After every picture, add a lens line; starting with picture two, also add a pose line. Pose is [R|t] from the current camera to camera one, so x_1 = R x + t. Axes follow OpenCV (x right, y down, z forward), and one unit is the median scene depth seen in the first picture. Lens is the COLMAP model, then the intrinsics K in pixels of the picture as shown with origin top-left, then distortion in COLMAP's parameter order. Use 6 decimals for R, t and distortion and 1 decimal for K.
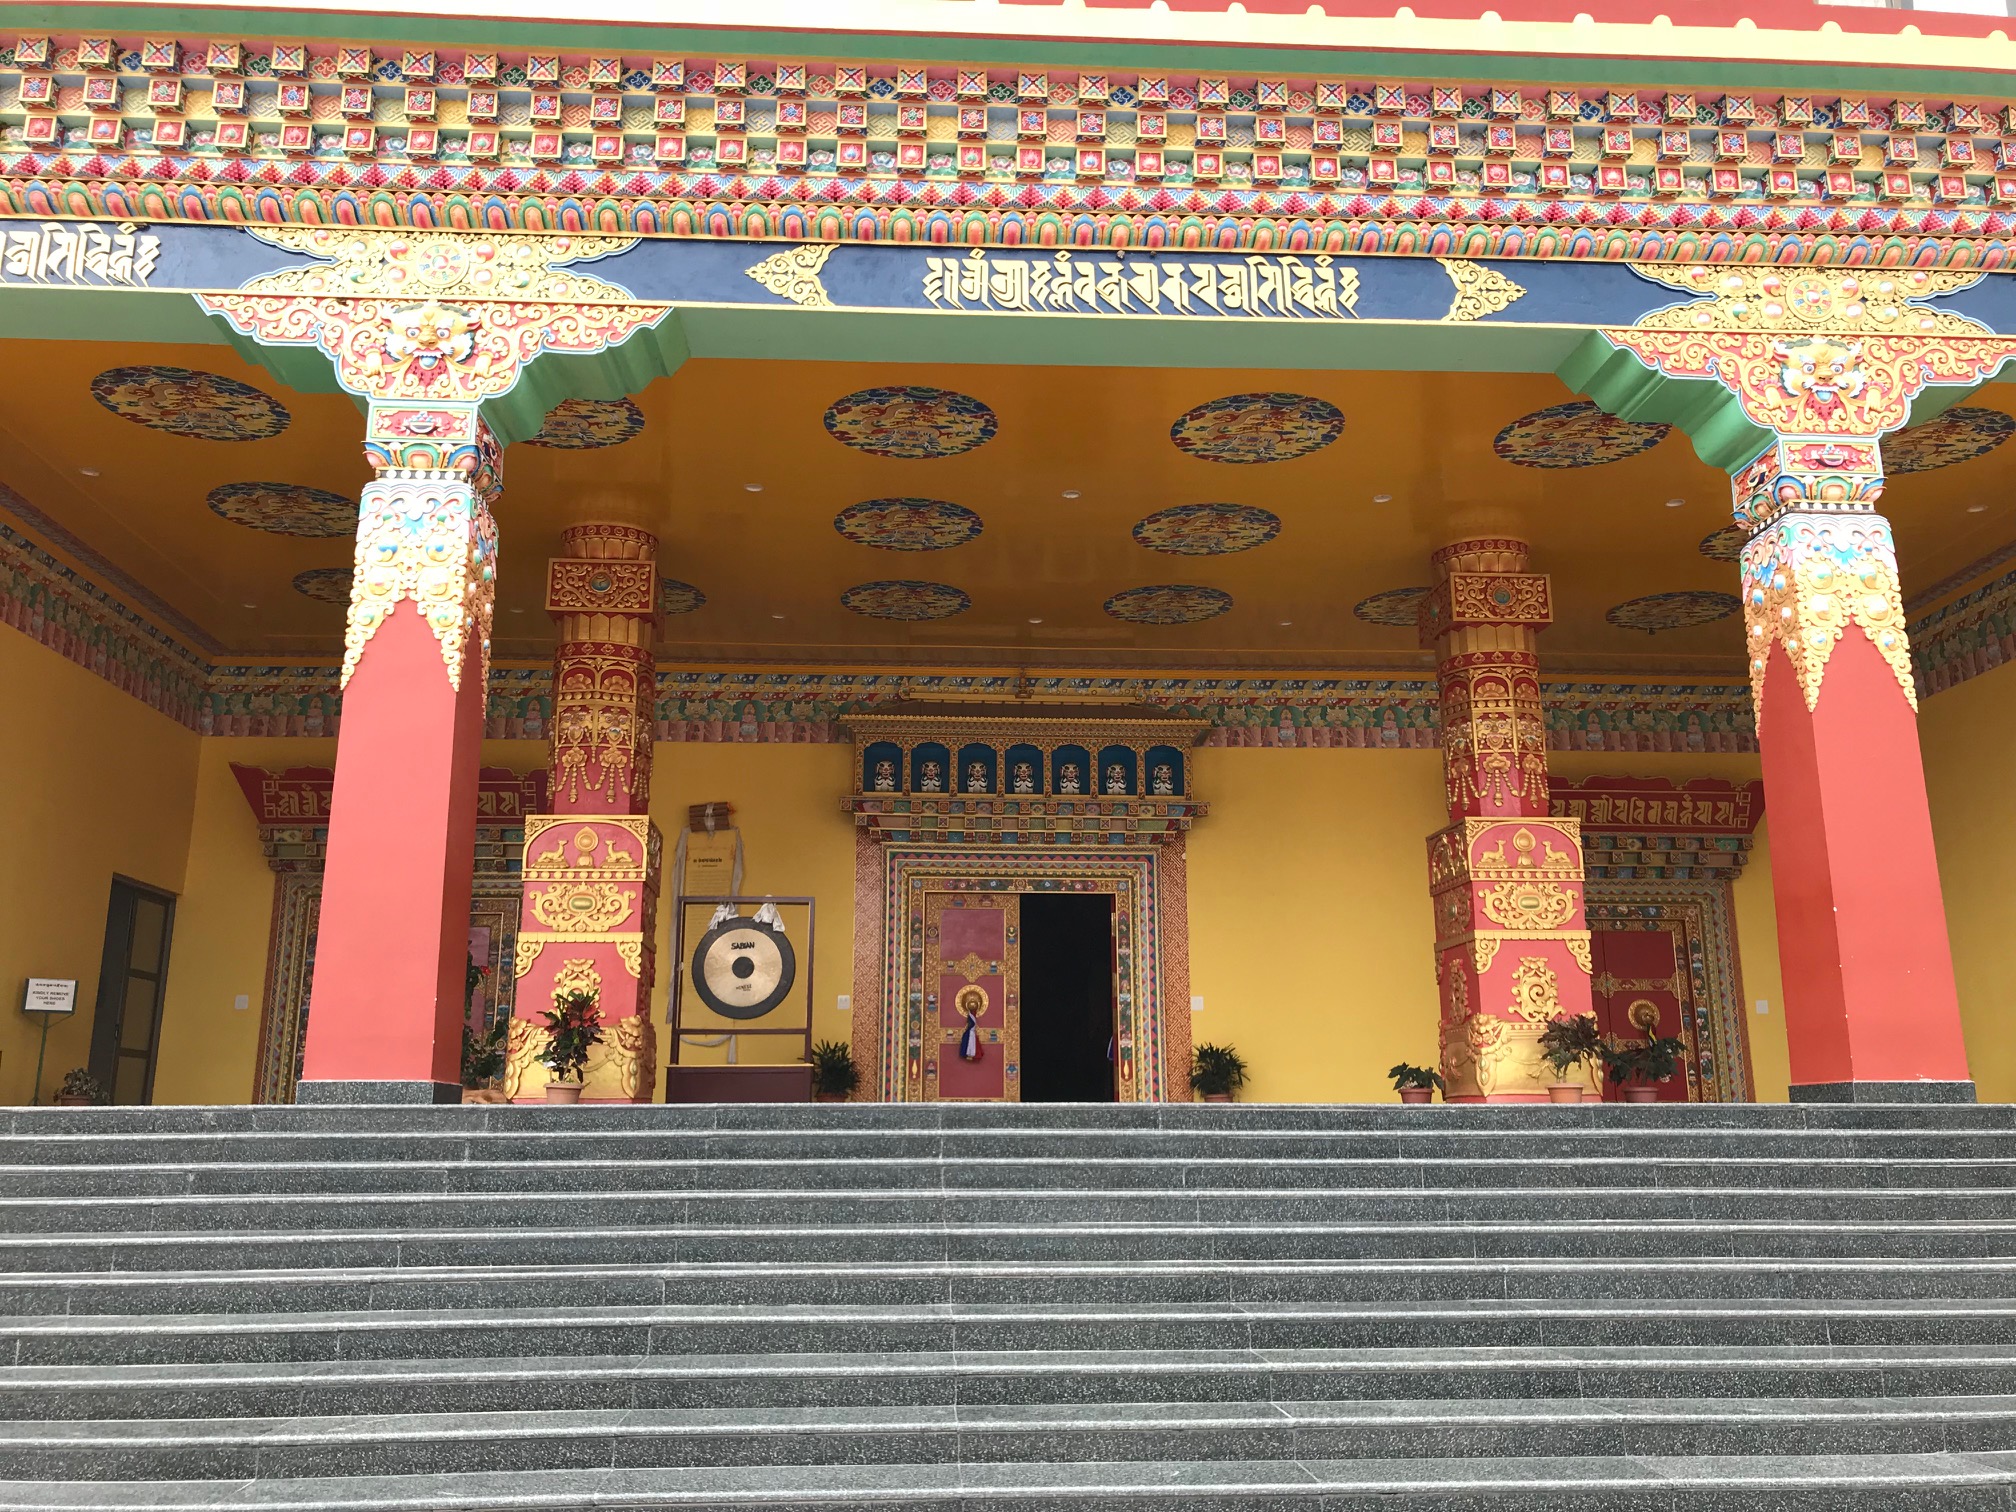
lens RADIAL K [[1673.9, 0, 1002.8], [0, 1673.9, 708.8], [0, 0, 1]] dist [-0.037770, 0.051182]
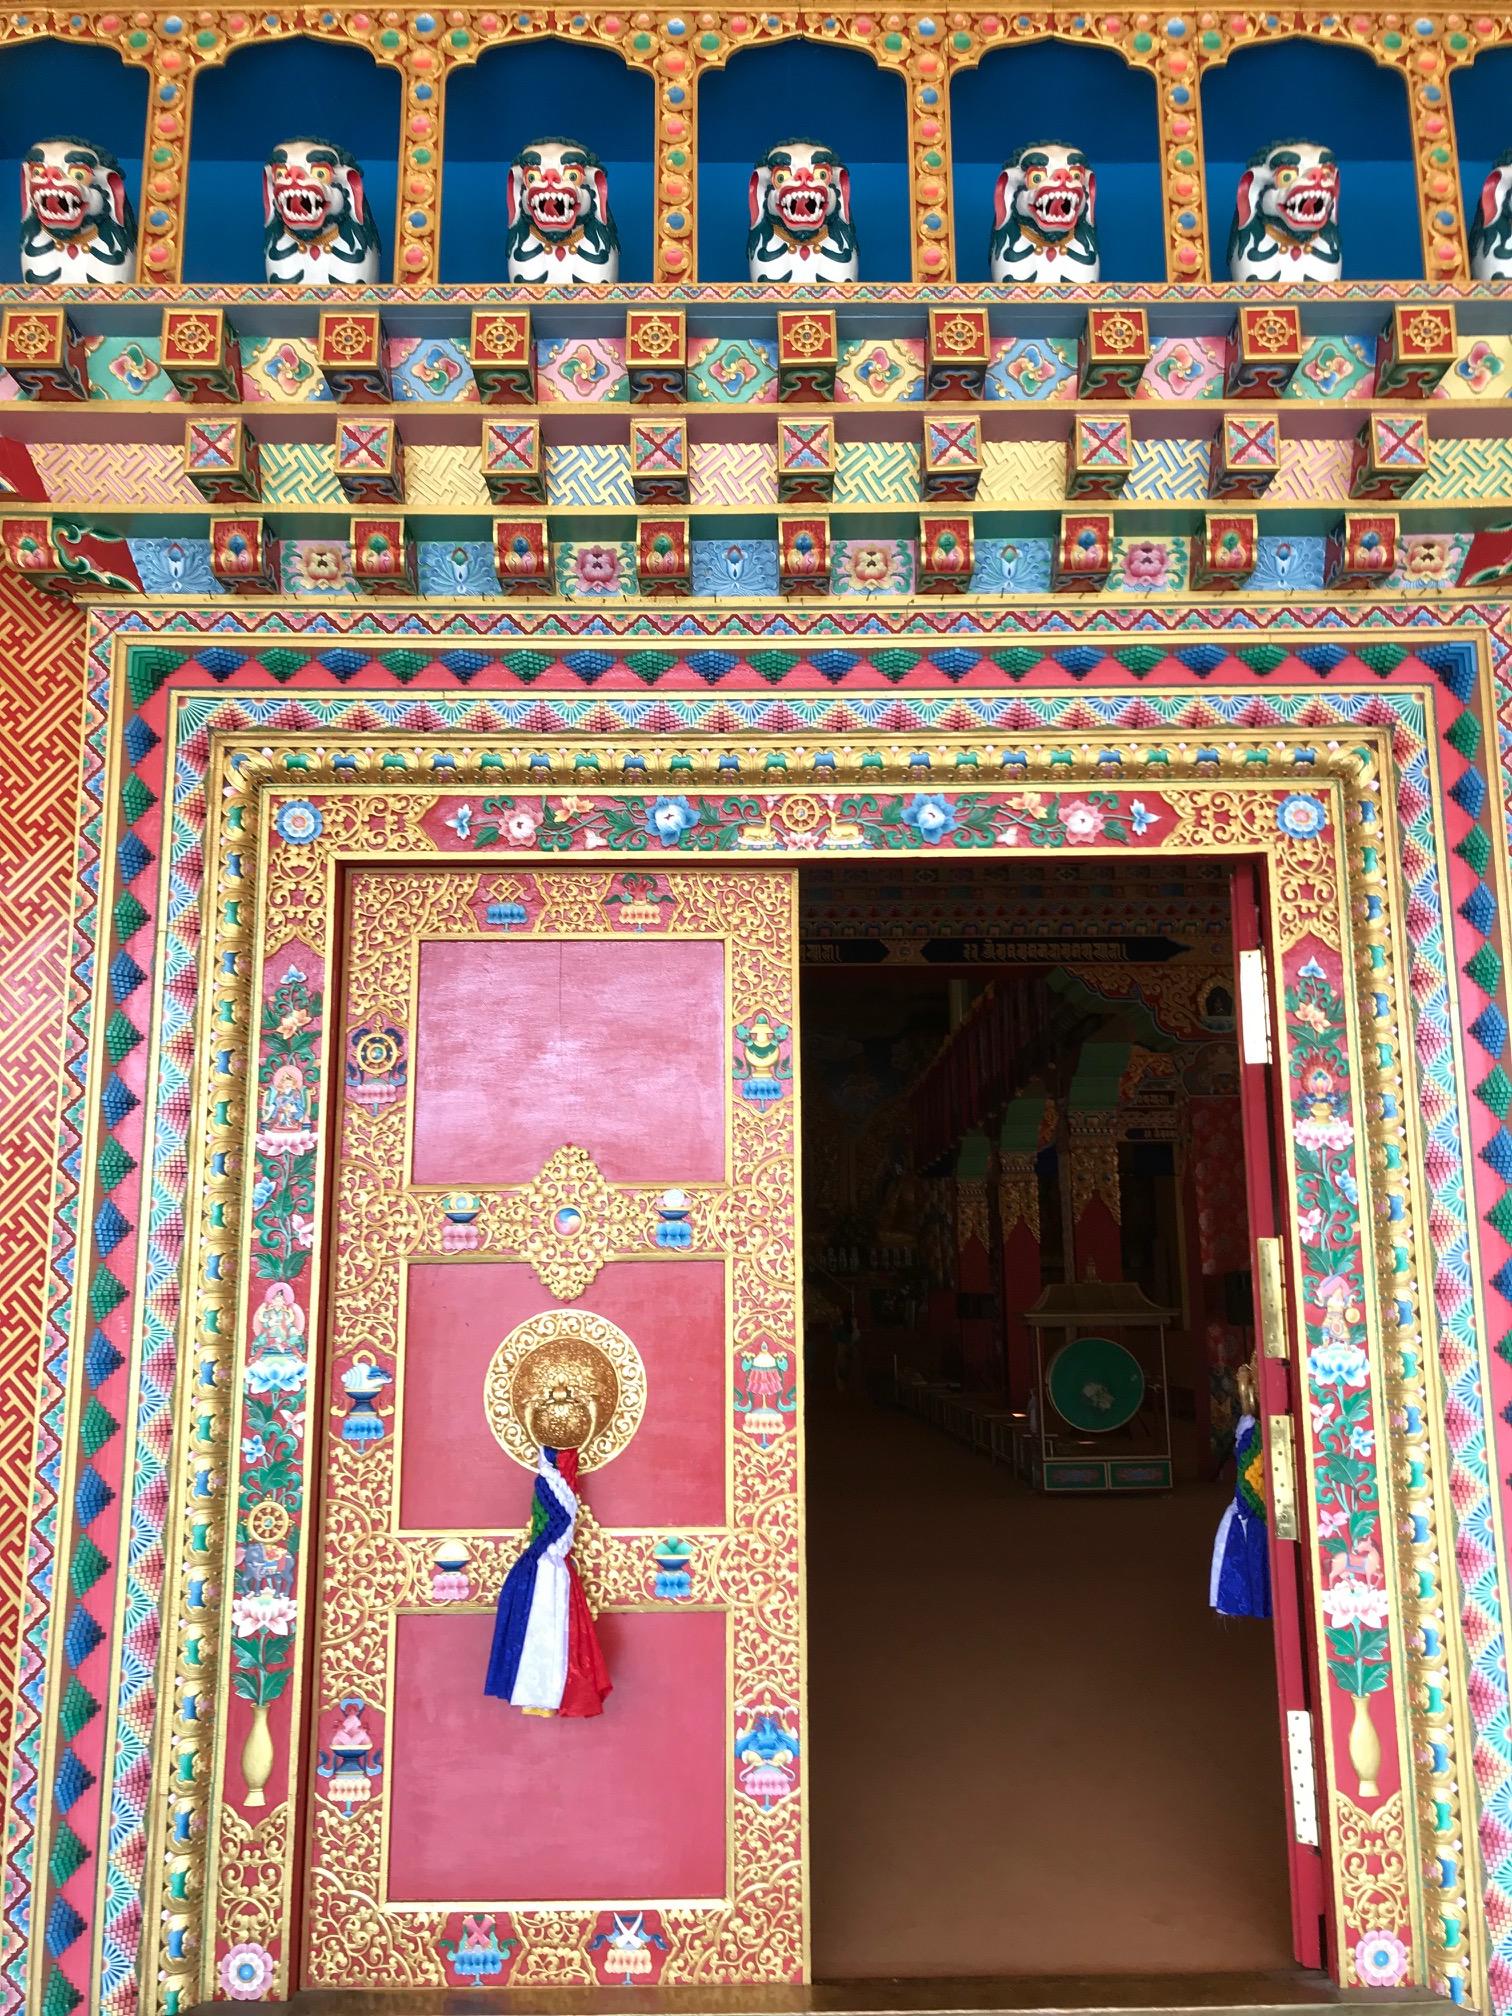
lens RADIAL K [[1673.9, 0, 759.9], [0, 1673.9, 1010.9], [0, 0, 1]] dist [-0.037770, 0.051182]
pose [[0.998425, -0.019159, -0.052733, 0.016202], [0.022749, 0.997403, 0.068340, 0.116012], [0.051287, -0.069432, 0.996267, 0.802489]]
